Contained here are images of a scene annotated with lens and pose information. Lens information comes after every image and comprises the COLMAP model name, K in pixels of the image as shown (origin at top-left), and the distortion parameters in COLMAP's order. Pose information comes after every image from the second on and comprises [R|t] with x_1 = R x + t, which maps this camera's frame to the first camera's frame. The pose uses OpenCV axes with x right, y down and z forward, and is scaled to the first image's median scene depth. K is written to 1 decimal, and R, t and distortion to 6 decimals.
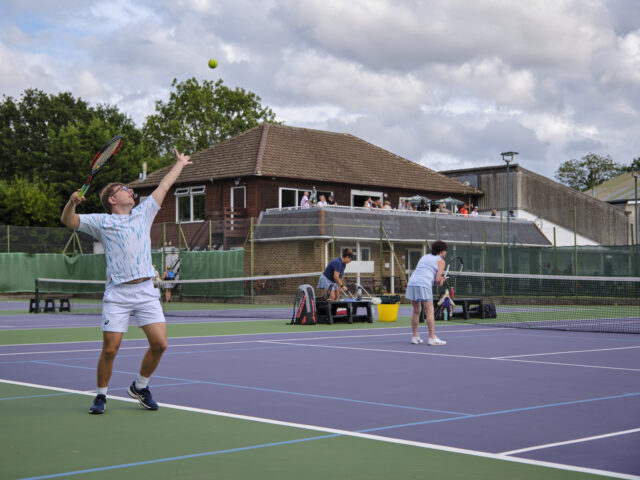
lens RADIAL K [[1020.2, 0, 321.5], [0, 1020.2, 236.3], [0, 0, 1]] dist [0.012870, 0.000000]
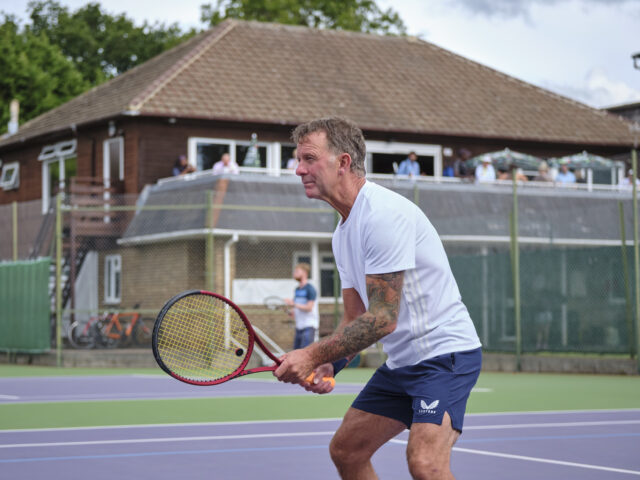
lens RADIAL K [[1651.9, 0, 319.4], [0, 1651.9, 238.9], [0, 0, 1]] dist [0.144174, 0.000000]
pose [[0.974750, -0.010979, -0.223029, 0.206582], [0.009628, 0.999928, -0.007145, 0.009192], [0.223091, 0.004818, 0.974786, 0.207077]]
